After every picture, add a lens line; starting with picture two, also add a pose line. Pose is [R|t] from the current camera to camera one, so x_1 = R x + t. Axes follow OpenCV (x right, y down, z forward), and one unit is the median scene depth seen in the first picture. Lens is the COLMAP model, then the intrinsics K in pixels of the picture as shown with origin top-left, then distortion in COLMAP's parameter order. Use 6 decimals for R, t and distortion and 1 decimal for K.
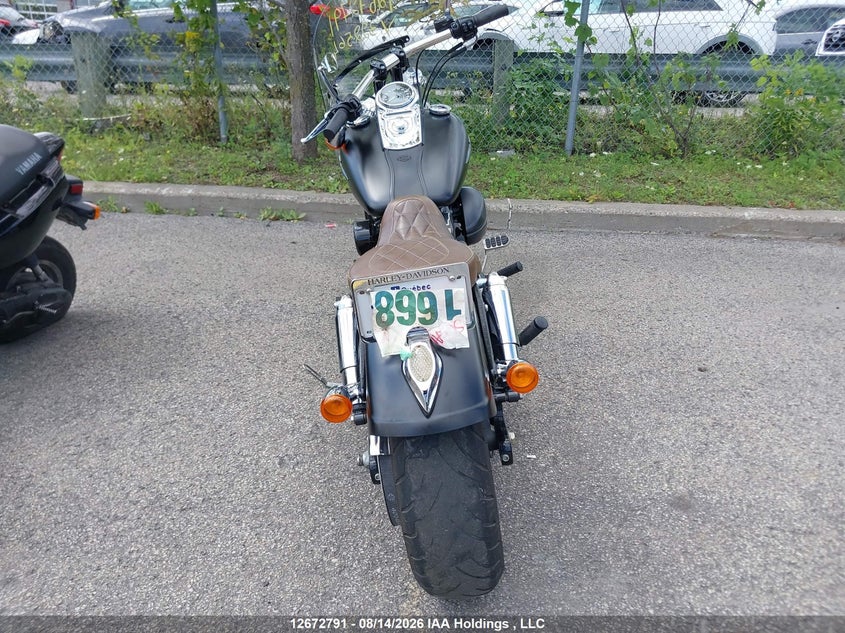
lens RADIAL K [[661.1, 0, 435.6], [0, 661.1, 316.8], [0, 0, 1]] dist [0.014319, -0.012777]
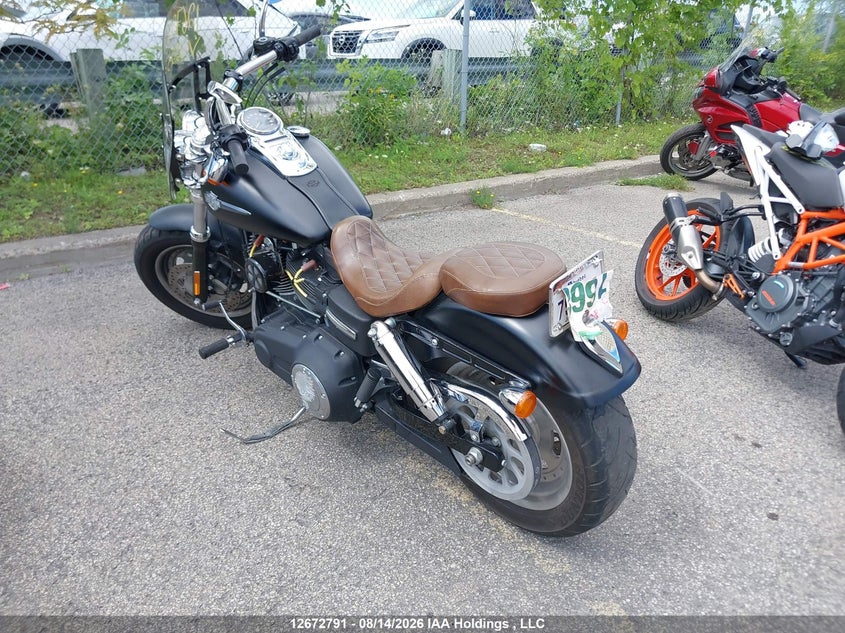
lens RADIAL K [[661.1, 0, 435.6], [0, 661.1, 316.8], [0, 0, 1]] dist [0.014319, -0.012777]
pose [[0.744522, -0.259894, 0.614933, -0.402698], [0.259169, 0.961389, 0.092534, -0.064697], [-0.615239, 0.090478, 0.783132, 0.090379]]
